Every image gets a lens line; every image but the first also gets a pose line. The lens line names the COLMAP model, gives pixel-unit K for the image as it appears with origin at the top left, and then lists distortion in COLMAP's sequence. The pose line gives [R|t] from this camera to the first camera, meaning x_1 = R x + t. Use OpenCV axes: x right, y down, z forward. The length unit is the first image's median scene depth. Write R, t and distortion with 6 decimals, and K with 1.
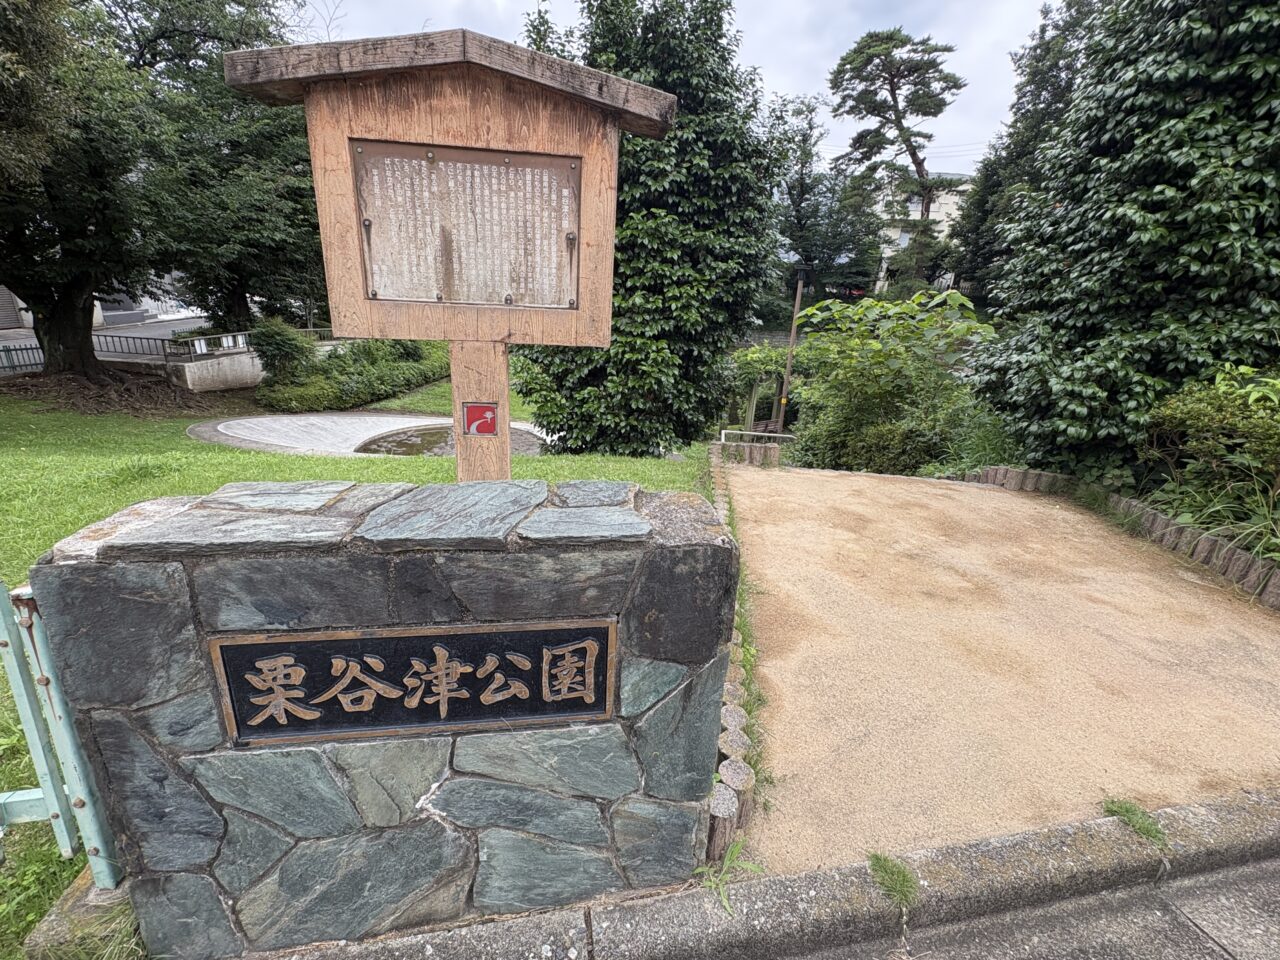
lens RADIAL K [[577.4, 0, 635.5], [0, 577.4, 477.5], [0, 0, 1]] dist [0.000159, 0.000413]
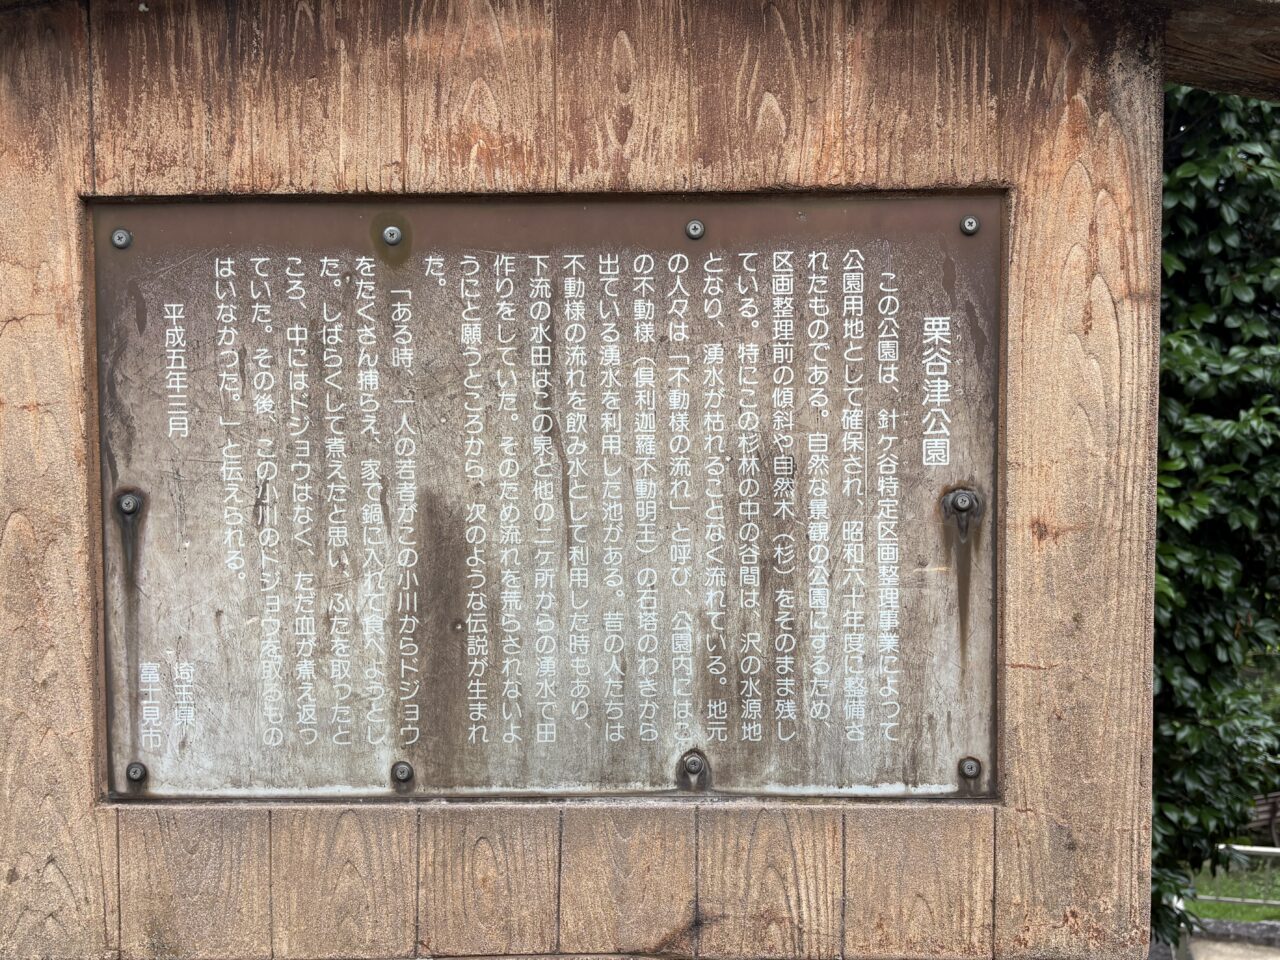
lens RADIAL K [[1486.5, 0, 640.7], [0, 1486.5, 480.8], [0, 0, 1]] dist [0.044901, 0.000000]
pose [[0.988147, -0.053424, -0.143913, -0.157021], [0.009136, 0.956293, -0.292267, -0.258540], [0.153237, 0.287488, 0.945447, 0.425516]]
